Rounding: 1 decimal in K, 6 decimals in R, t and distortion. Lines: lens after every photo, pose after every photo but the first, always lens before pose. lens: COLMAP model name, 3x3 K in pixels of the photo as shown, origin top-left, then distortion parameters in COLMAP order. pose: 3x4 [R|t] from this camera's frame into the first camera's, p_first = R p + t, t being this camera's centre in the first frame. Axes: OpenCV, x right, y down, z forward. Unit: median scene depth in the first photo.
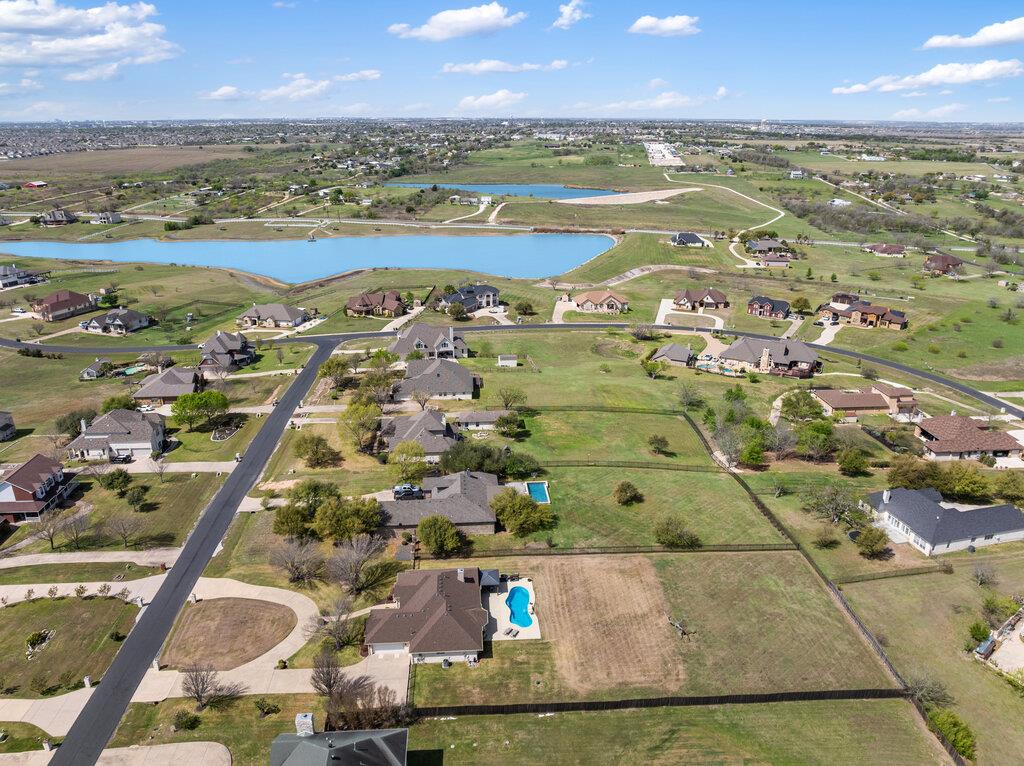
lens RADIAL K [[716.1, 0, 512.0], [0, 716.1, 383.0], [0, 0, 1]] dist [-0.034779, -0.005231]
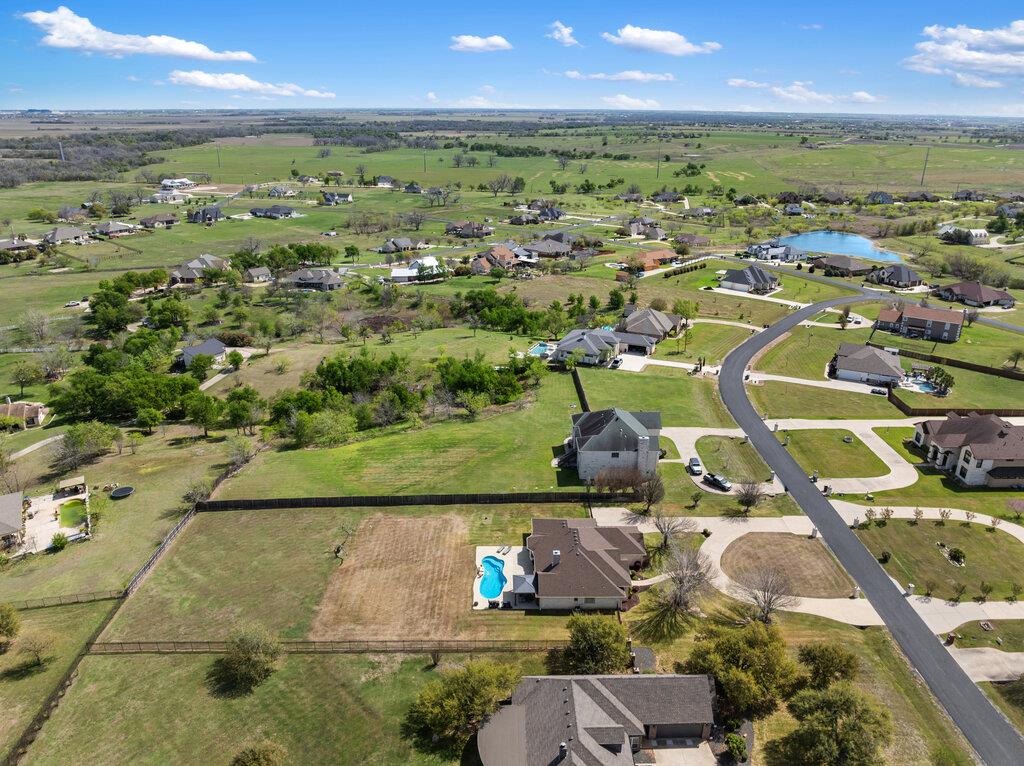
lens RADIAL K [[716.1, 0, 512.0], [0, 716.1, 383.0], [0, 0, 1]] dist [-0.034779, -0.005231]
pose [[-0.998230, -0.028841, 0.052006, -0.055234], [0.012813, 0.749679, 0.661677, -0.485579], [-0.058071, 0.661173, -0.747983, 1.510885]]
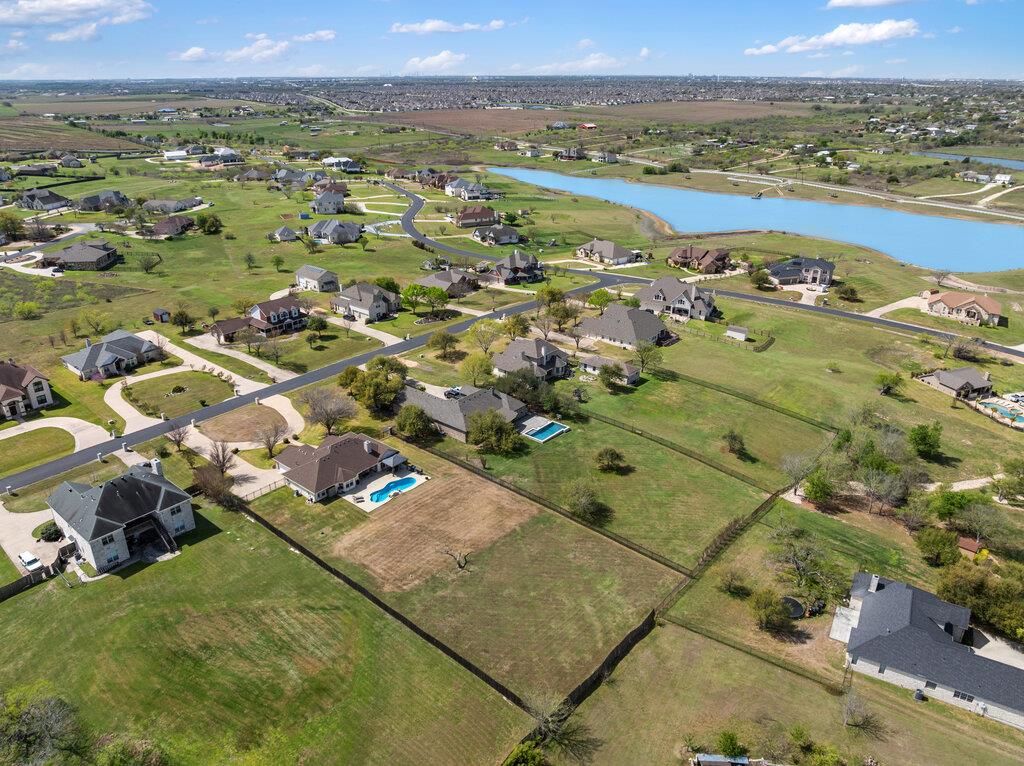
lens RADIAL K [[716.1, 0, 512.0], [0, 716.1, 383.0], [0, 0, 1]] dist [-0.034779, -0.005231]
pose [[0.716890, 0.277668, -0.639507, 0.827342], [-0.244107, 0.959174, 0.142820, -0.061701], [0.653055, 0.053723, 0.755403, 0.244848]]
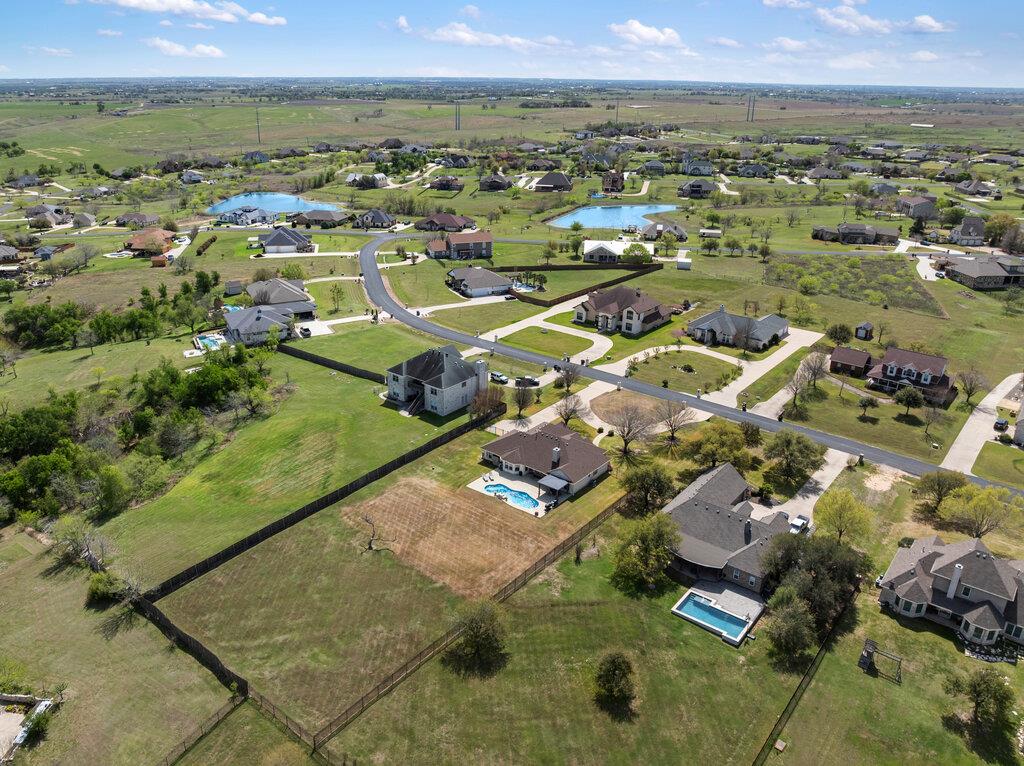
lens RADIAL K [[769.4, 0, 479.8], [0, 769.4, 382.5], [0, 0, 1]] dist [-0.038757, -0.003920]
pose [[-0.694077, 0.261268, -0.670818, 0.733748], [-0.258194, 0.779484, 0.570737, -0.428346], [0.672007, 0.569336, -0.473564, 1.384522]]
